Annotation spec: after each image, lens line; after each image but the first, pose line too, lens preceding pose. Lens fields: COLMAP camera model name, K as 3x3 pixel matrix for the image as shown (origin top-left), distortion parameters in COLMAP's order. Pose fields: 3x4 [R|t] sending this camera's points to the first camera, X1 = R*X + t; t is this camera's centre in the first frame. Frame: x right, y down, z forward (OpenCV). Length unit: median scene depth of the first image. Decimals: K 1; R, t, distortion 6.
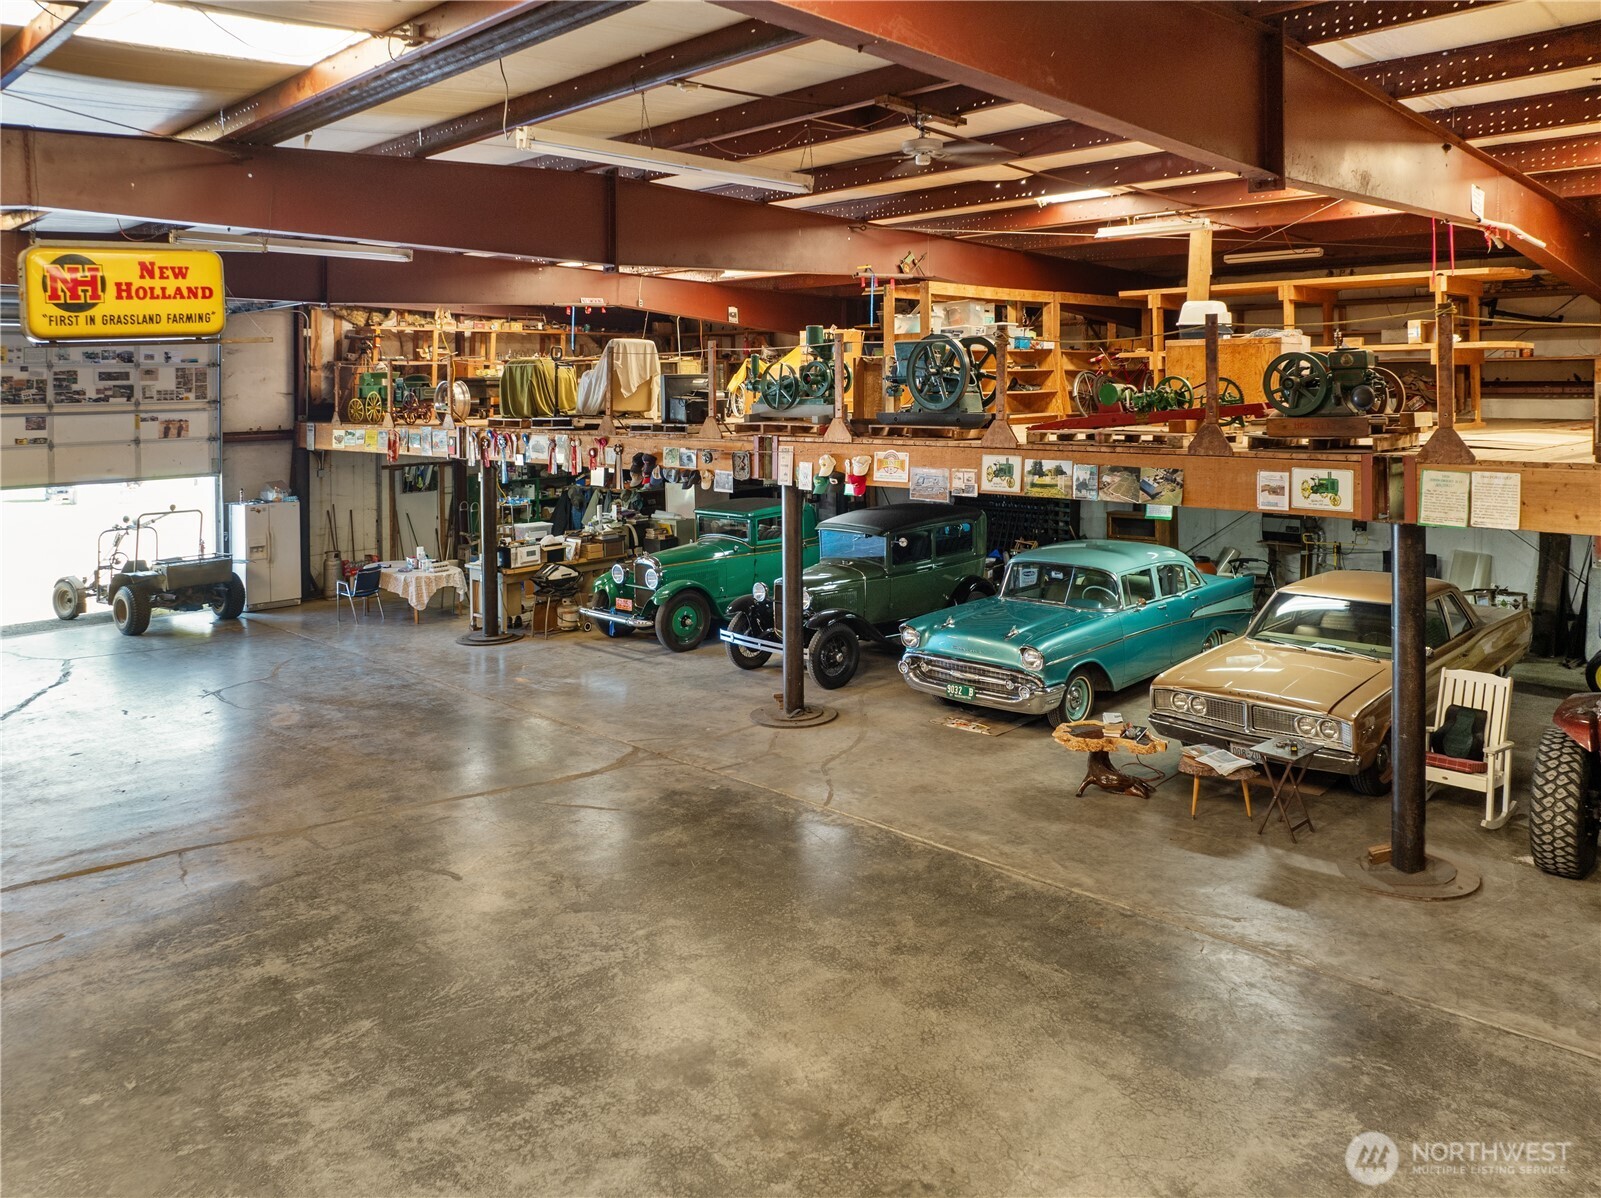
lens RADIAL K [[1124.8, 0, 800.5], [0, 1124.8, 599.0], [0, 0, 1]] dist [-0.031707, 0.002802]
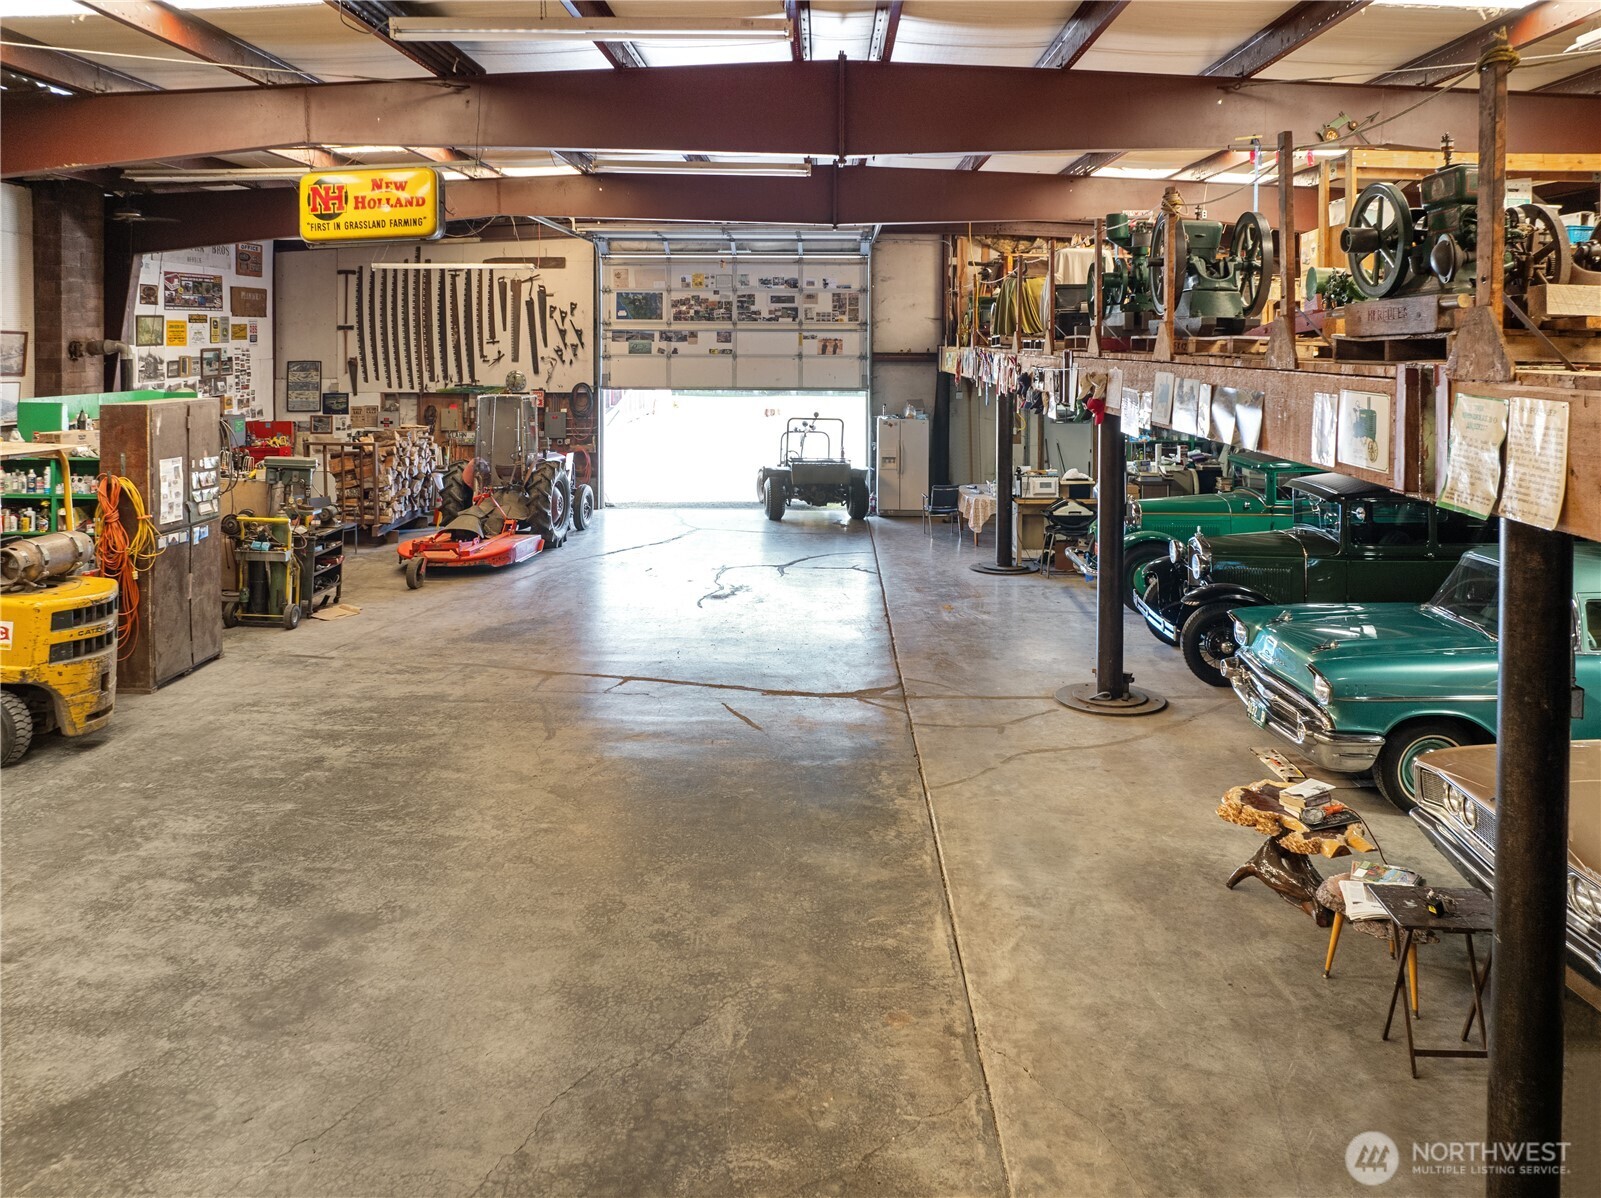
lens RADIAL K [[1136.4, 0, 803.5], [0, 1136.4, 523.8], [0, 0, 1]] dist [-0.026395, -0.000421]
pose [[0.703037, 0.131627, -0.698866, 0.278360], [-0.147868, 0.988300, 0.037389, -0.013959], [0.695611, 0.077054, 0.714275, 0.177429]]
